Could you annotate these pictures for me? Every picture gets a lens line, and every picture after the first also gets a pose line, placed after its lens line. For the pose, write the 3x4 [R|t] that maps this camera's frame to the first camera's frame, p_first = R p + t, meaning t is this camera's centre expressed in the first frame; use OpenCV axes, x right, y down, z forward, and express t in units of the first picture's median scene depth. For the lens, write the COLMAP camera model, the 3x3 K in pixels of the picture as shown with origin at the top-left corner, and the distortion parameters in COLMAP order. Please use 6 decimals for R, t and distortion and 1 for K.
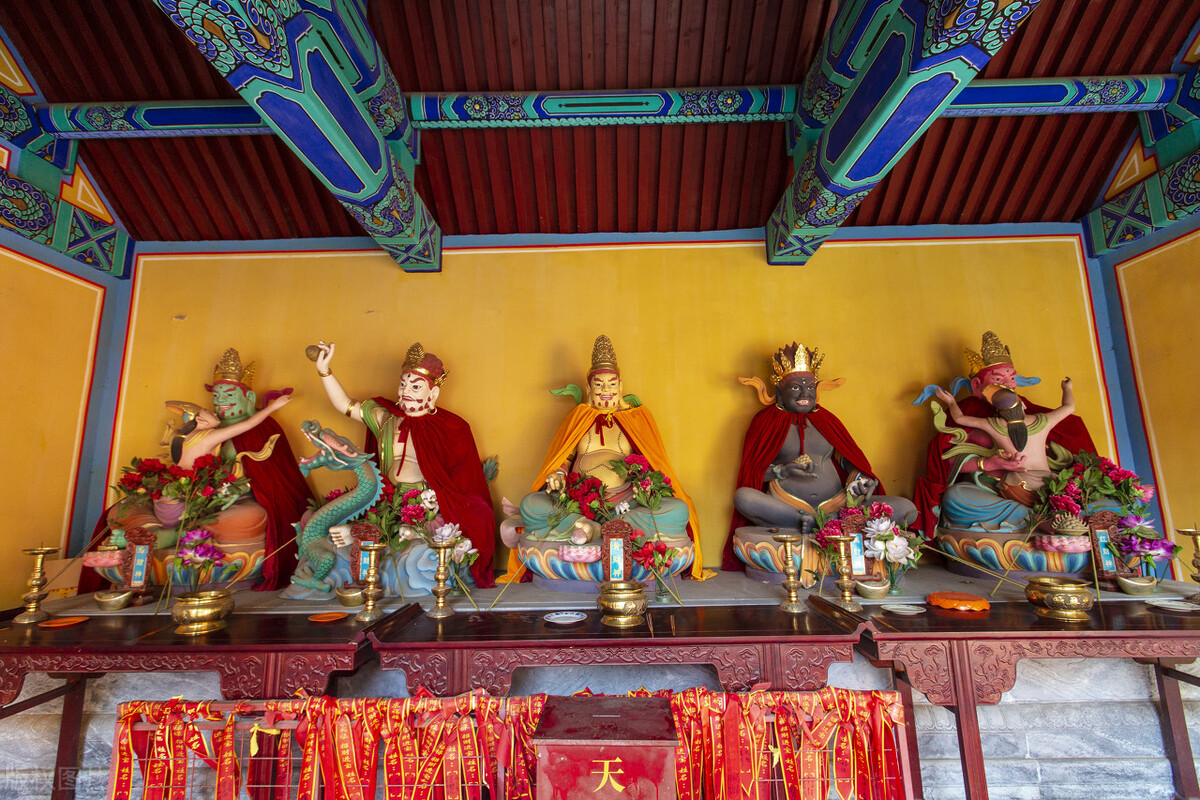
lens RADIAL K [[539.1, 0, 600.0], [0, 539.1, 400.0], [0, 0, 1]] dist [-0.000053, -0.000001]
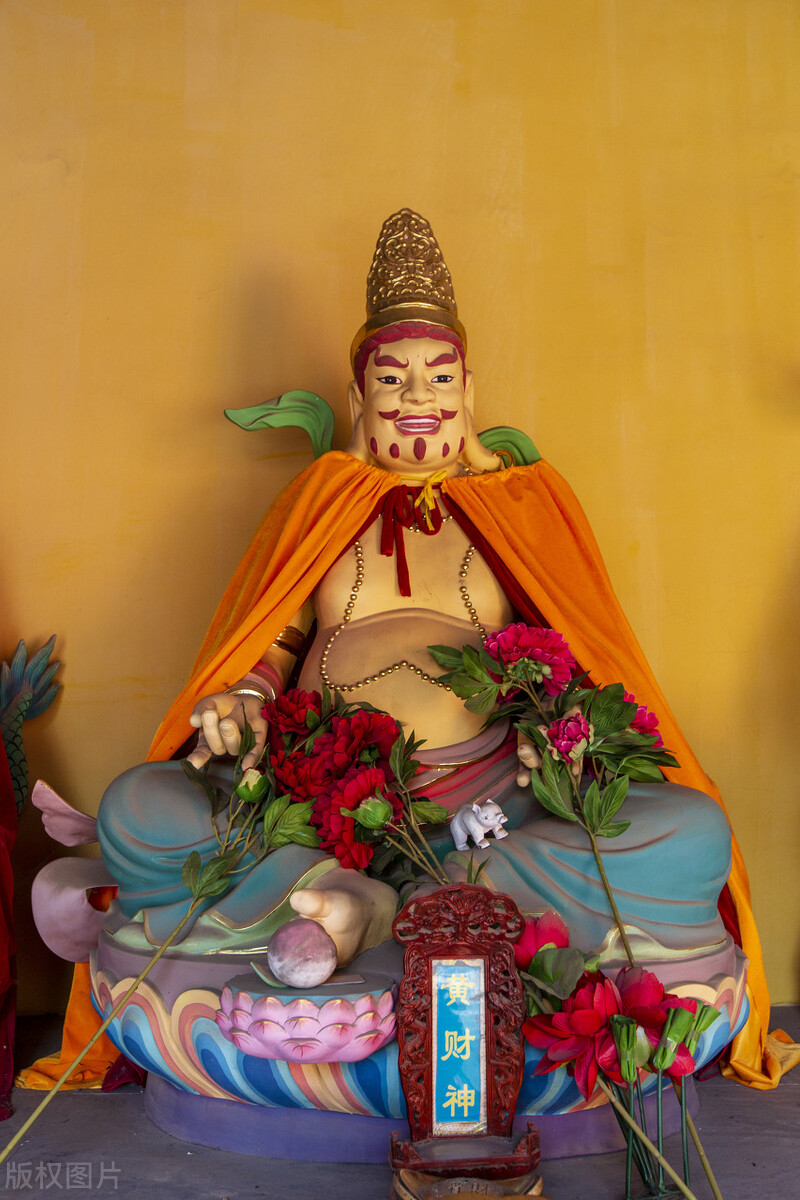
lens RADIAL K [[1215.5, 0, 400.0], [0, 1215.5, 600.0], [0, 0, 1]] dist [0.006234, 0.004730]
pose [[0.999989, 0.001284, -0.004428, 0.005632], [-0.001048, 0.998601, 0.052862, 0.057922], [0.004490, -0.052857, 0.998592, 0.402819]]
